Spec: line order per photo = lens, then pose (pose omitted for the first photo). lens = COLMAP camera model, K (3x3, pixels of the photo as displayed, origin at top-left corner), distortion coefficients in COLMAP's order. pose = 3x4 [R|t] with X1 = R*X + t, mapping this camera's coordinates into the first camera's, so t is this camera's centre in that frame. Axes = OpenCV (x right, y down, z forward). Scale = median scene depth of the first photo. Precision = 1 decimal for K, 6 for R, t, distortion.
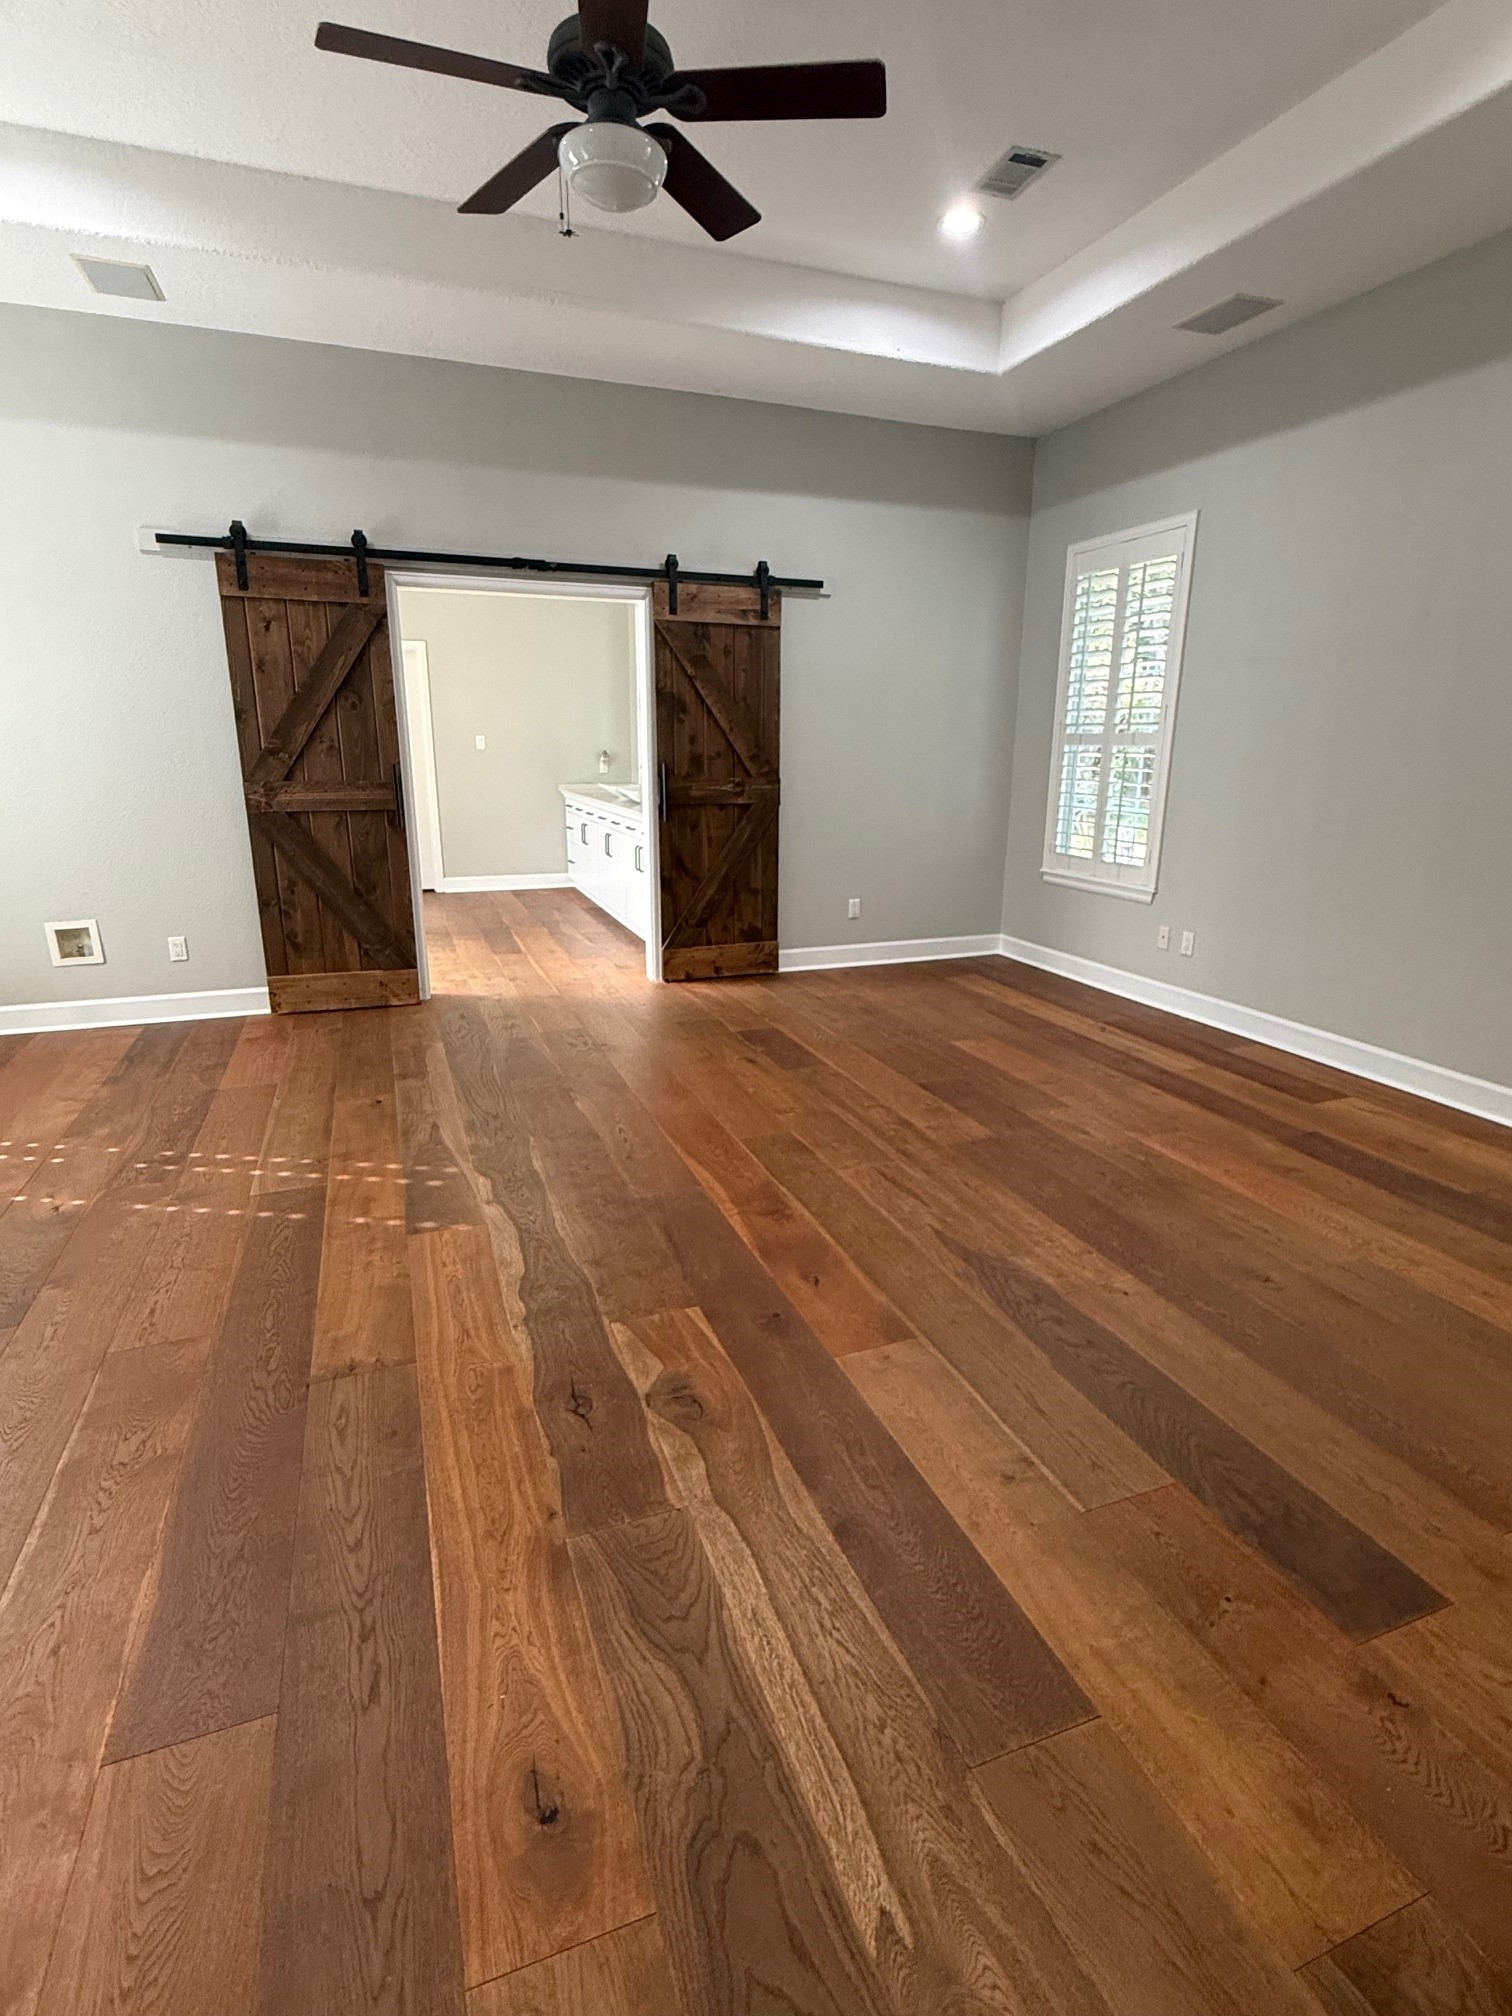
lens RADIAL K [[984.5, 0, 751.6], [0, 984.5, 1012.5], [0, 0, 1]] dist [-0.005271, 0.000674]
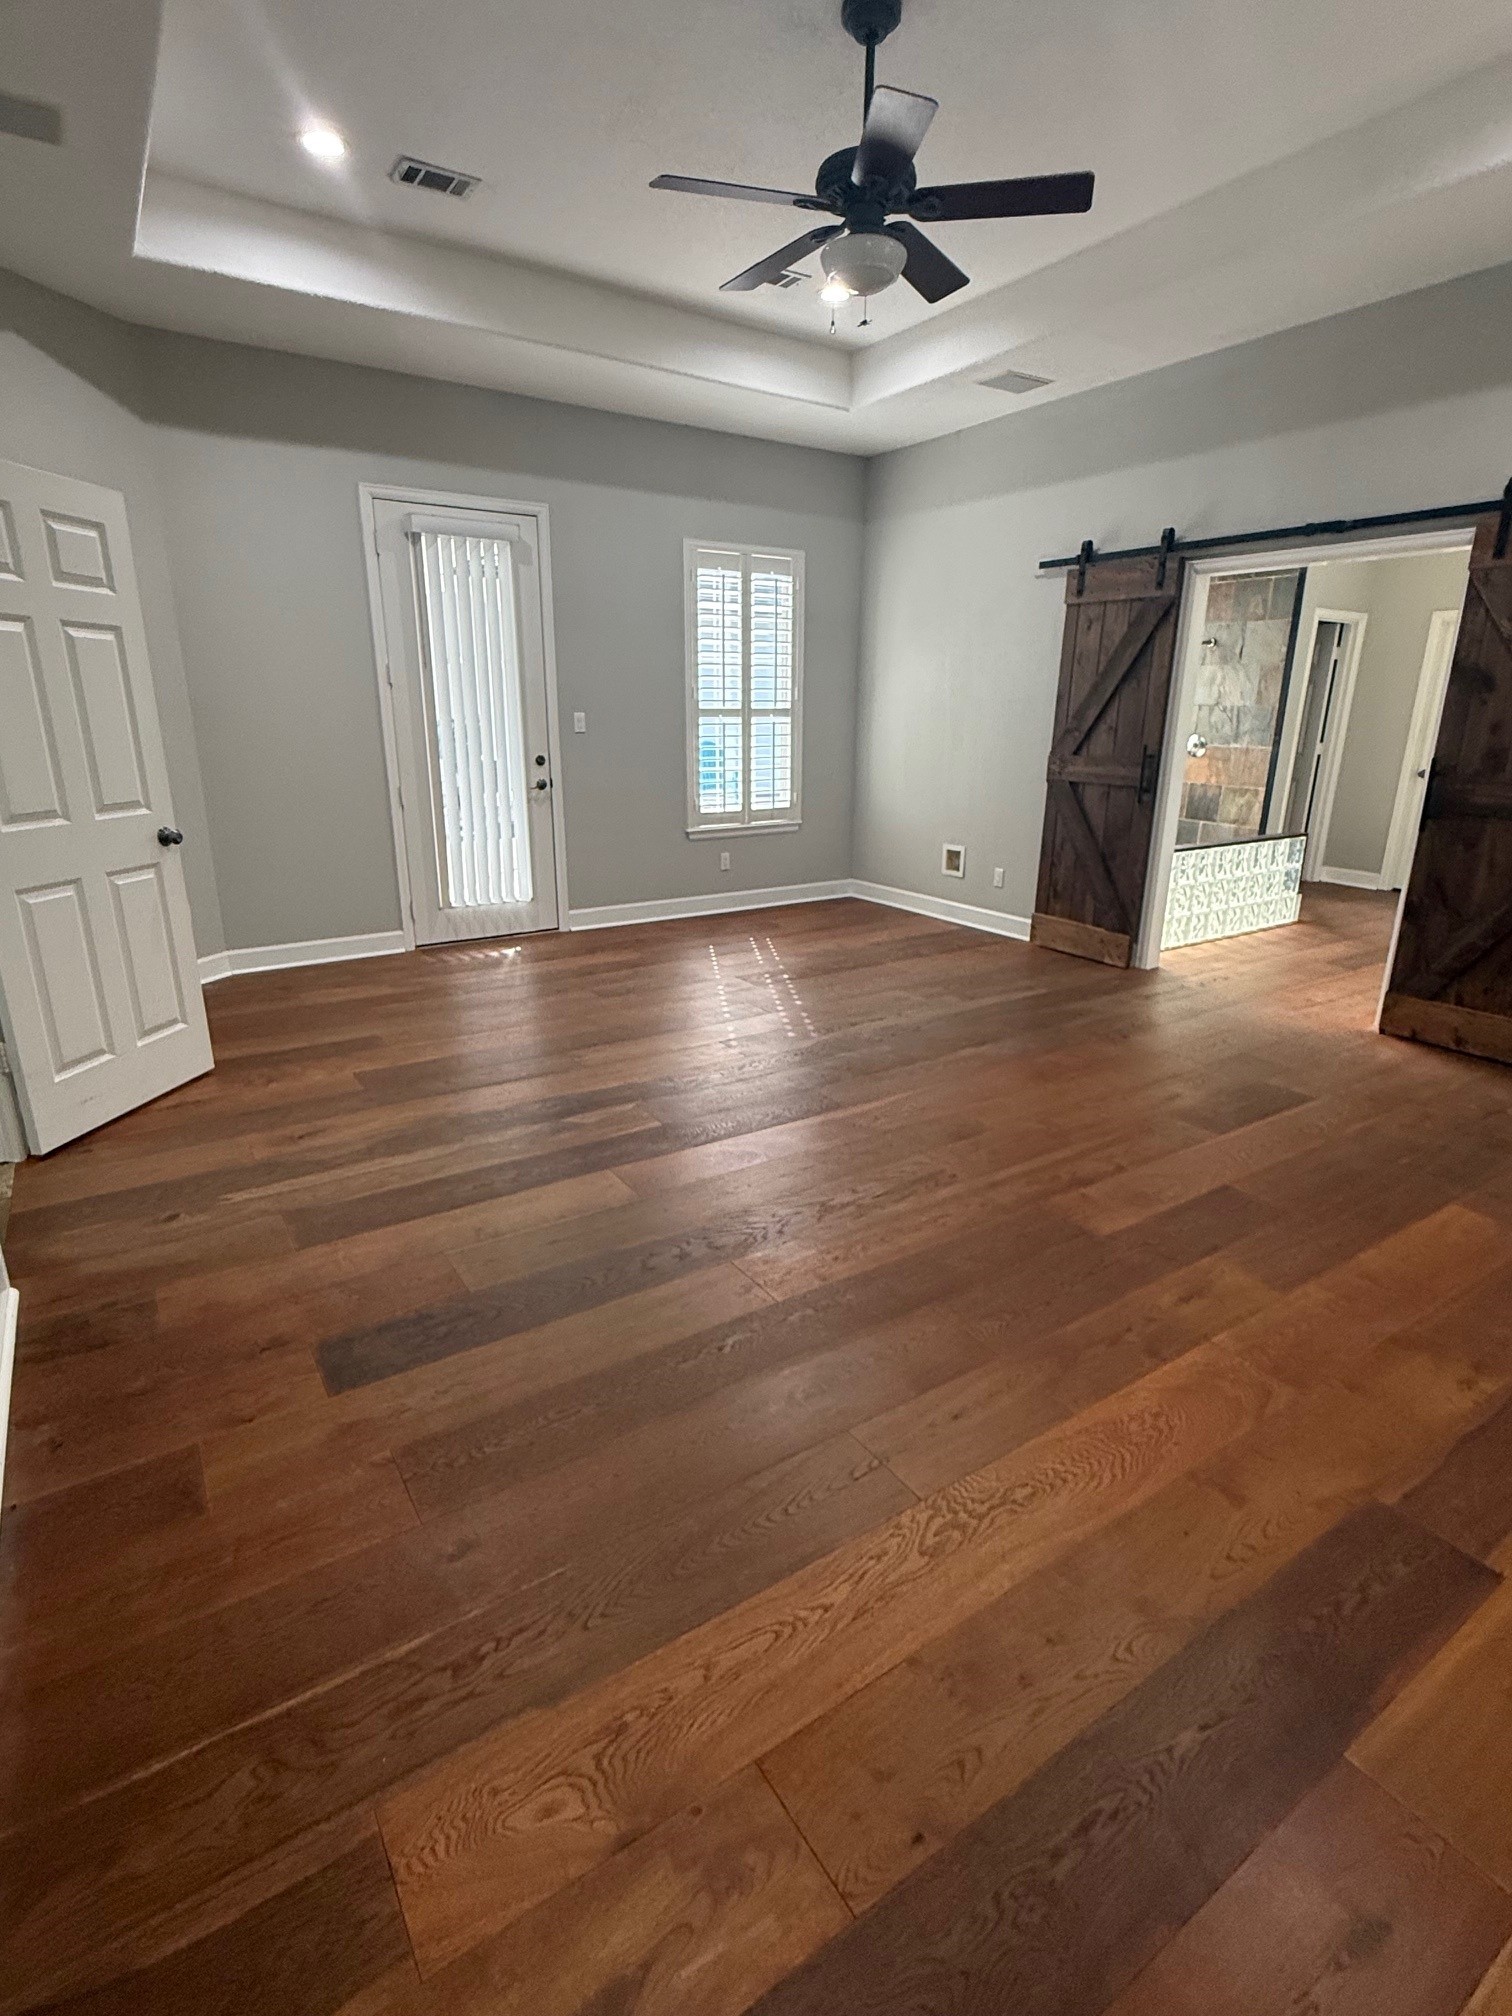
lens RADIAL K [[984.5, 0, 751.0], [0, 984.5, 1006.4], [0, 0, 1]] dist [-0.005271, 0.000674]
pose [[0.220155, 0.282365, -0.933703, 0.658318], [-0.266061, 0.938277, 0.221015, -0.110667], [0.938479, 0.199765, 0.281693, 0.361626]]
